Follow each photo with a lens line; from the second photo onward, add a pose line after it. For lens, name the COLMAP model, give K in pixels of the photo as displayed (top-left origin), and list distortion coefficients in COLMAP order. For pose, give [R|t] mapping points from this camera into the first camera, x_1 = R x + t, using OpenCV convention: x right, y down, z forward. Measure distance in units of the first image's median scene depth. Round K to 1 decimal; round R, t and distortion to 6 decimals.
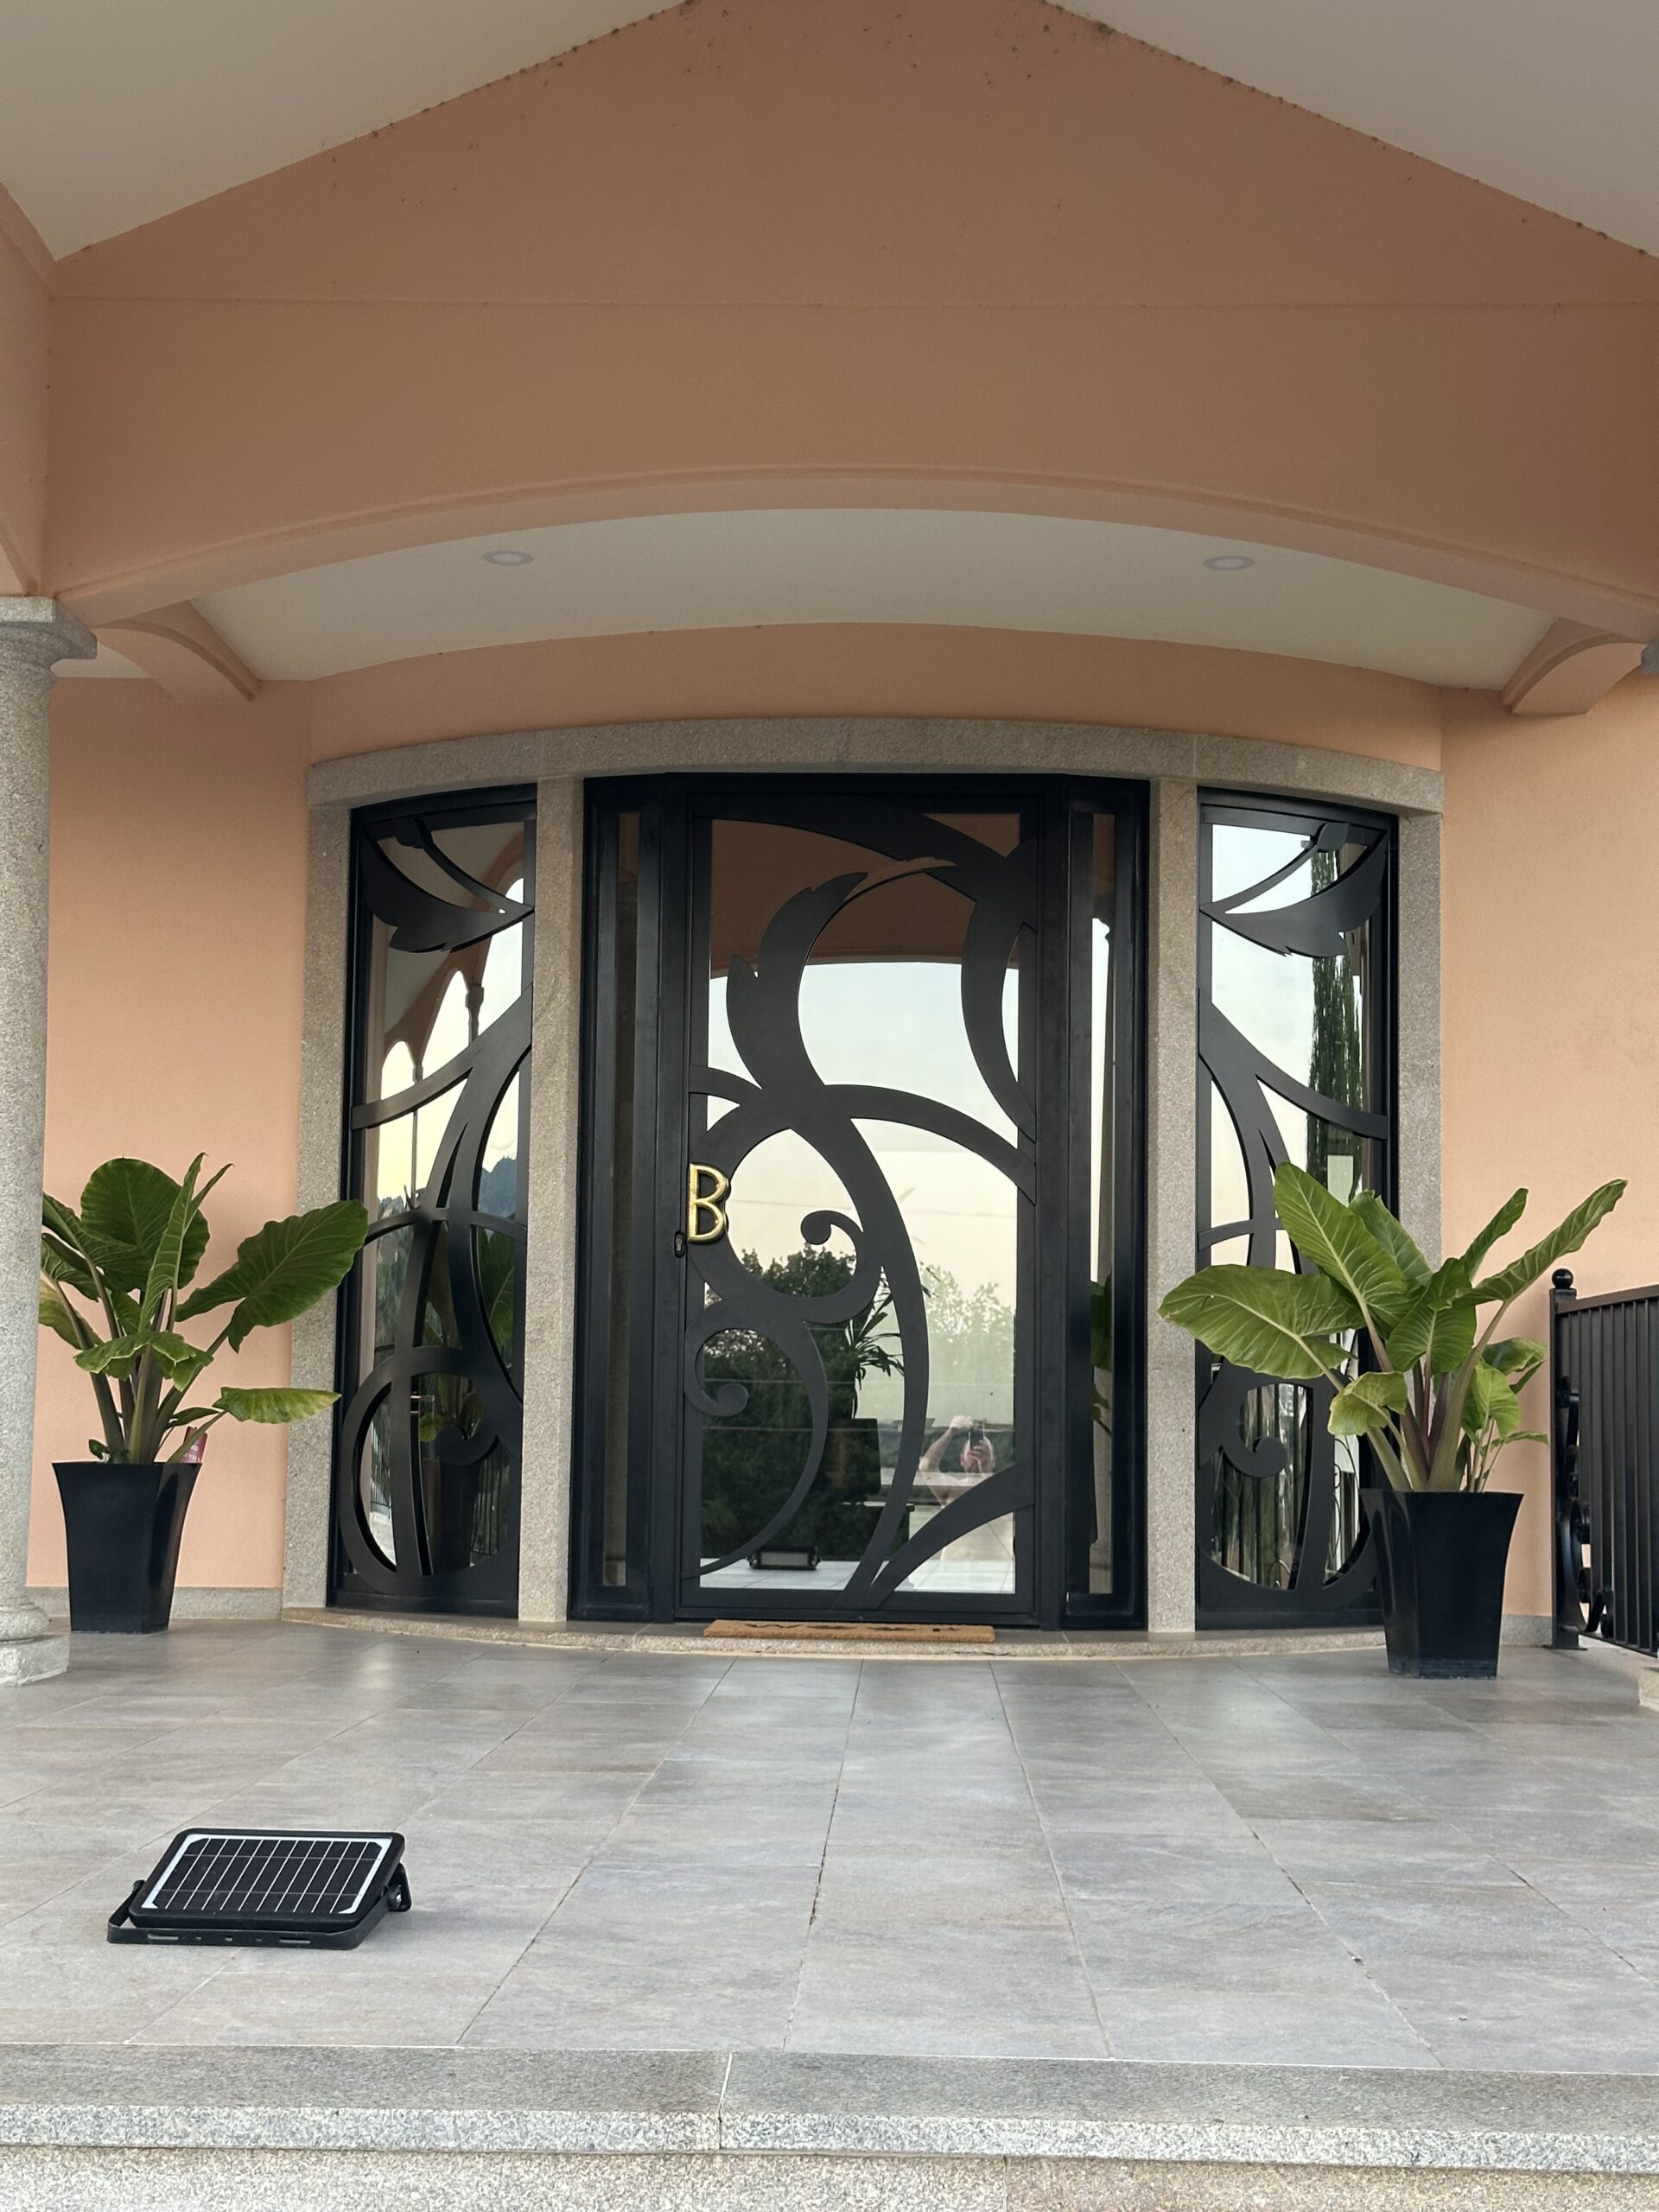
lens RADIAL K [[3083.2, 0, 828.4], [0, 3083.2, 1123.5], [0, 0, 1]] dist [0.126892, 0.000000]
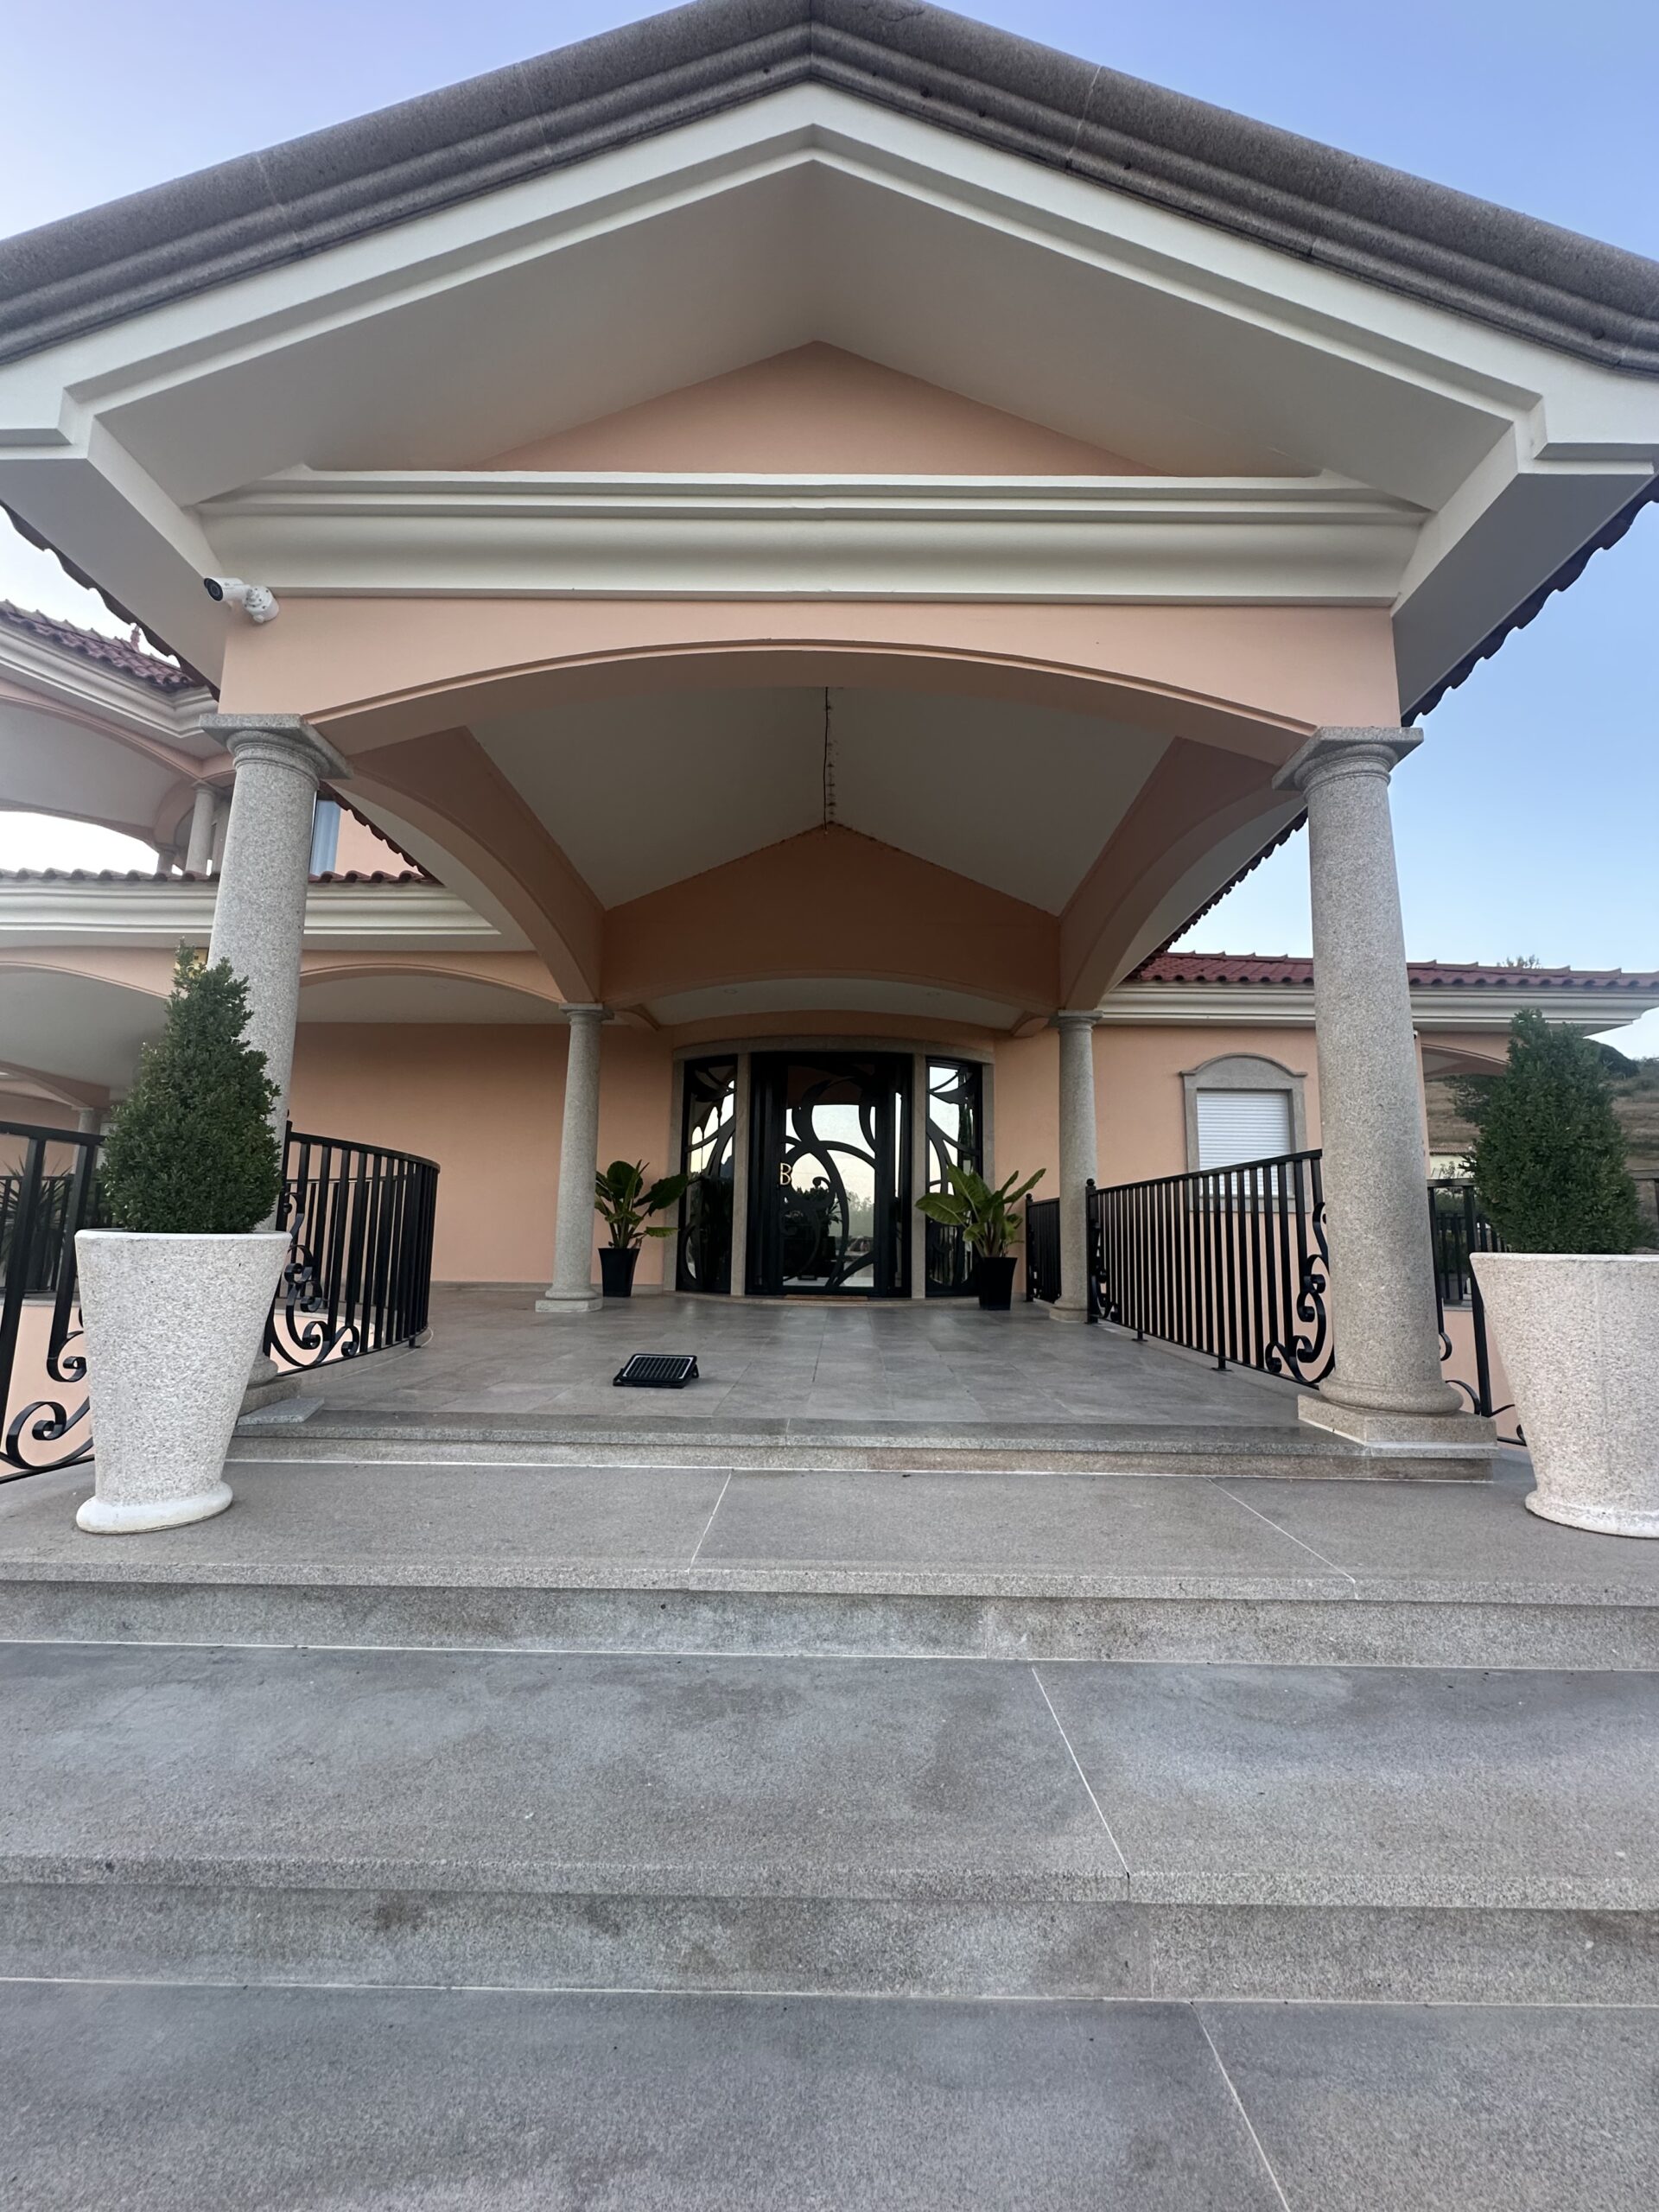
lens RADIAL K [[889.4, 0, 836.0], [0, 889.4, 1107.3], [0, 0, 1]] dist [-0.003689, -0.000098]
pose [[0.999877, 0.003674, 0.015228, 0.002030], [-0.002943, 0.998857, -0.047714, -0.002148], [-0.015386, 0.047663, 0.998745, -0.008237]]
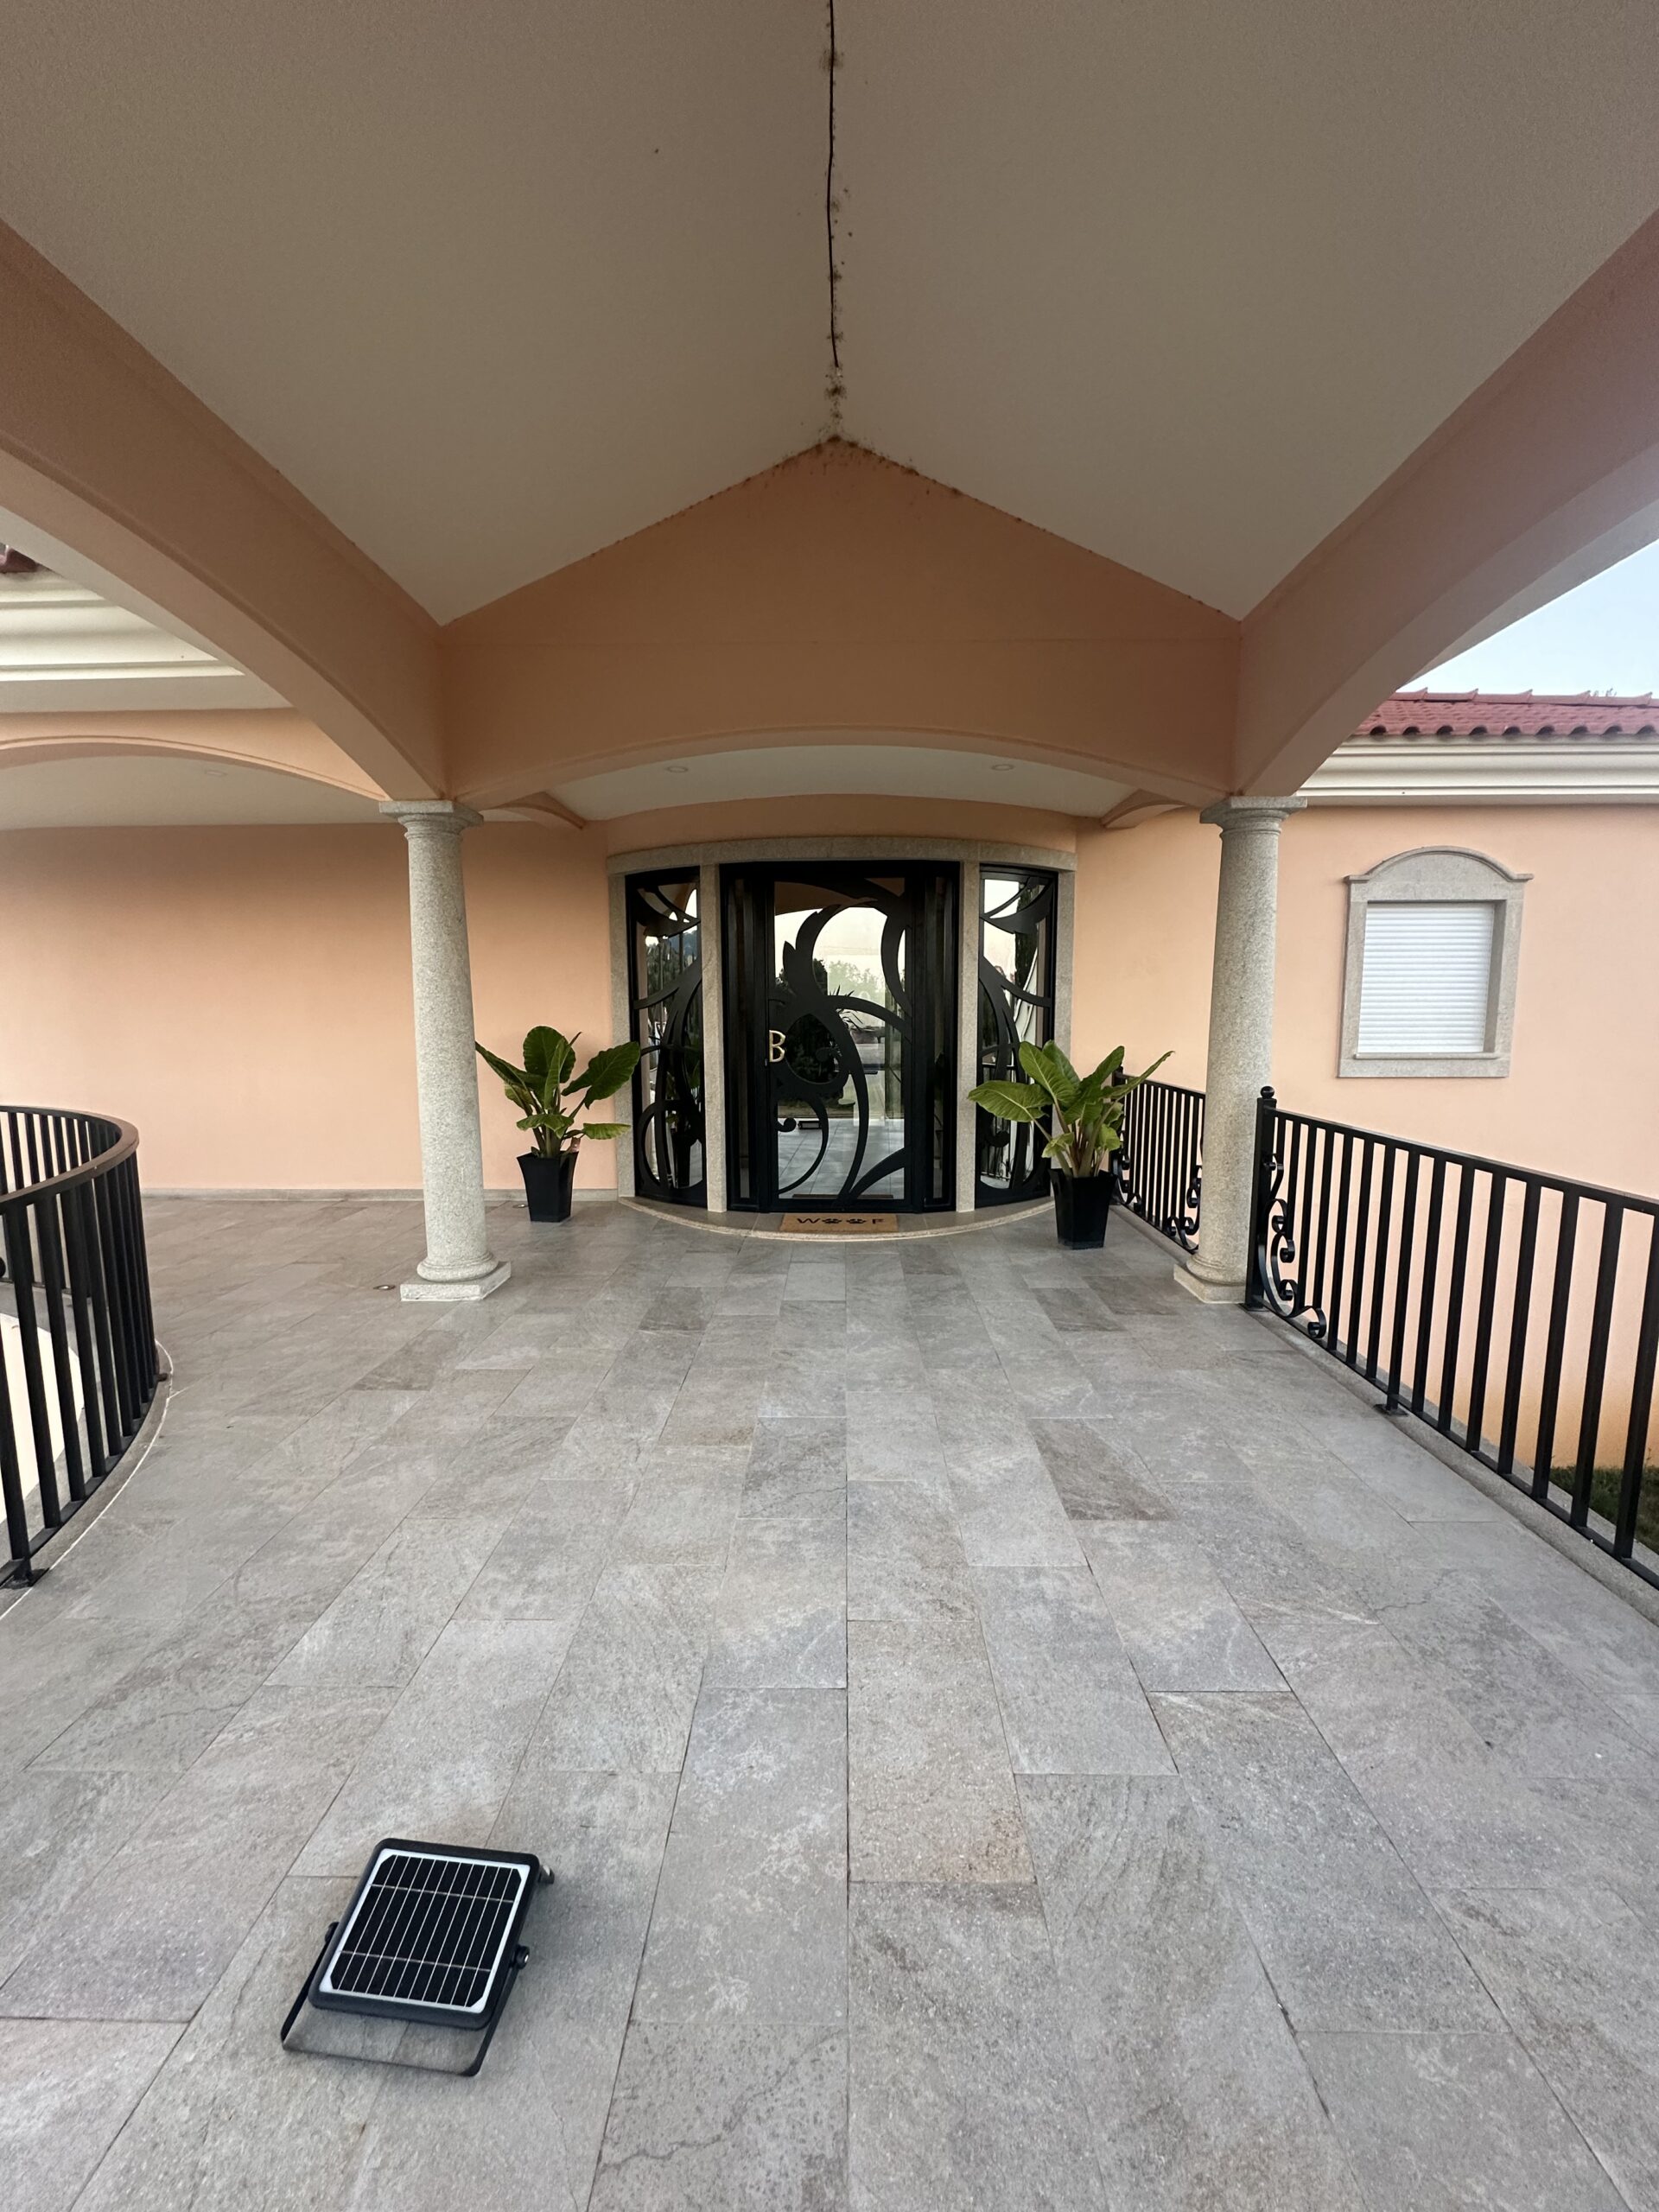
lens RADIAL K [[889.4, 0, 833.4], [0, 889.4, 1112.0], [0, 0, 1]] dist [-0.003689, -0.000098]
pose [[0.999736, -0.019813, 0.011600, -0.003970], [0.016917, 0.977290, 0.211228, -0.071598], [-0.015522, -0.210976, 0.977368, 0.308781]]
